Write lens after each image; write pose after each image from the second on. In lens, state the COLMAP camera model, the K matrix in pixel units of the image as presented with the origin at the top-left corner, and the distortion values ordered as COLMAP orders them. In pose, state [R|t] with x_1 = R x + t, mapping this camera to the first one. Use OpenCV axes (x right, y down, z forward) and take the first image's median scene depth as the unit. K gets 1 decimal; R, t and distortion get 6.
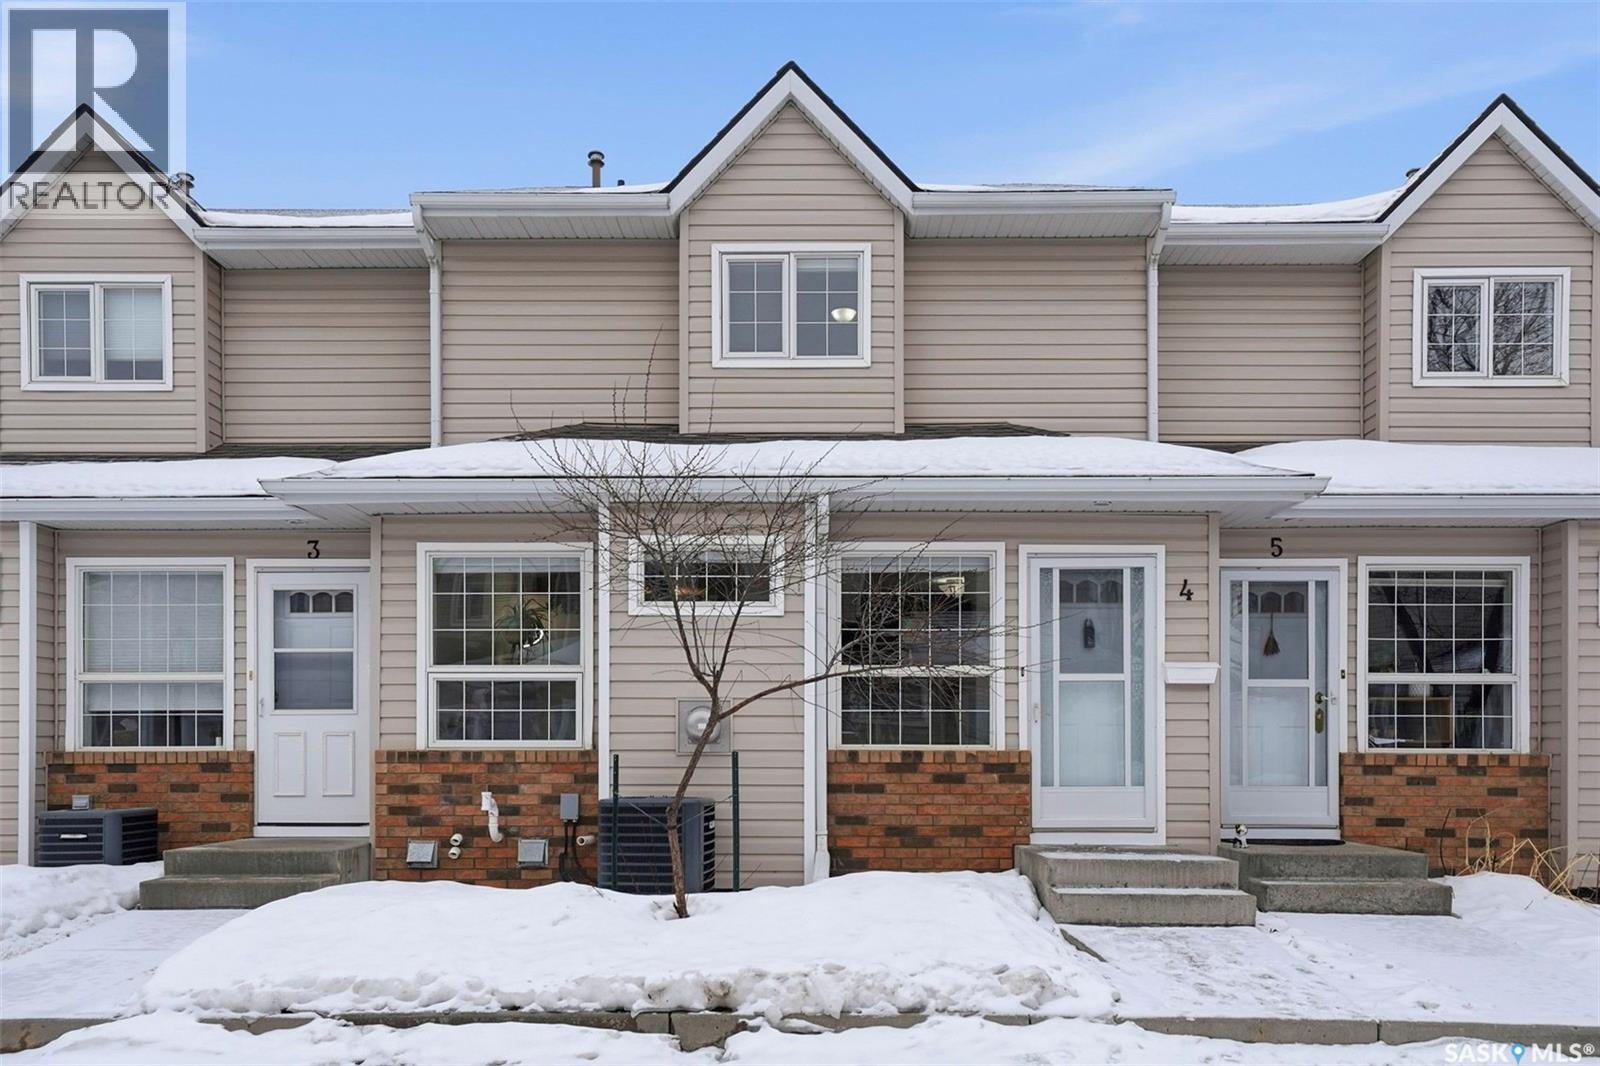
lens RADIAL K [[1315.7, 0, 794.2], [0, 1315.7, 532.8], [0, 0, 1]] dist [-0.006944, 0.020617]
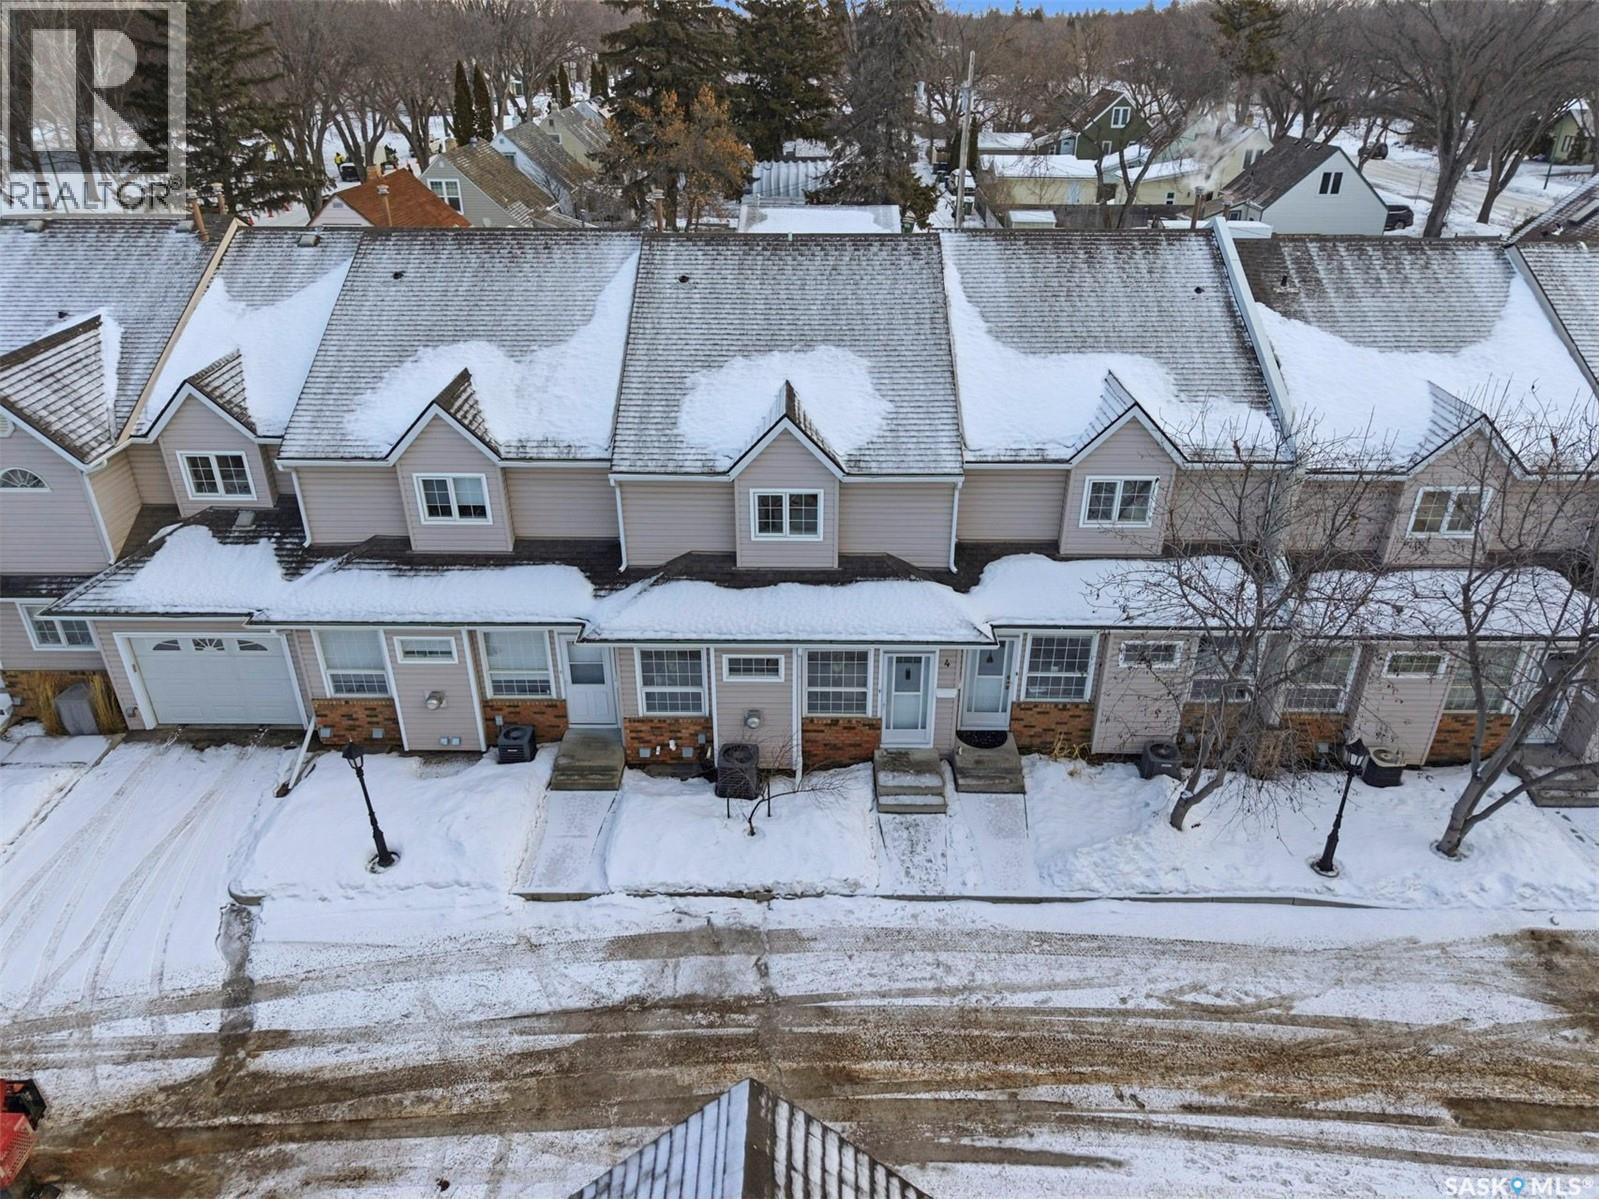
lens RADIAL K [[1077.4, 0, 800.9], [0, 1077.4, 599.7], [0, 0, 1]] dist [0.003543, -0.000277]
pose [[0.999973, -0.001796, 0.007078, 0.008928], [-0.001768, 0.880952, 0.473203, -1.005564], [-0.007085, -0.473203, 0.880925, -0.714344]]
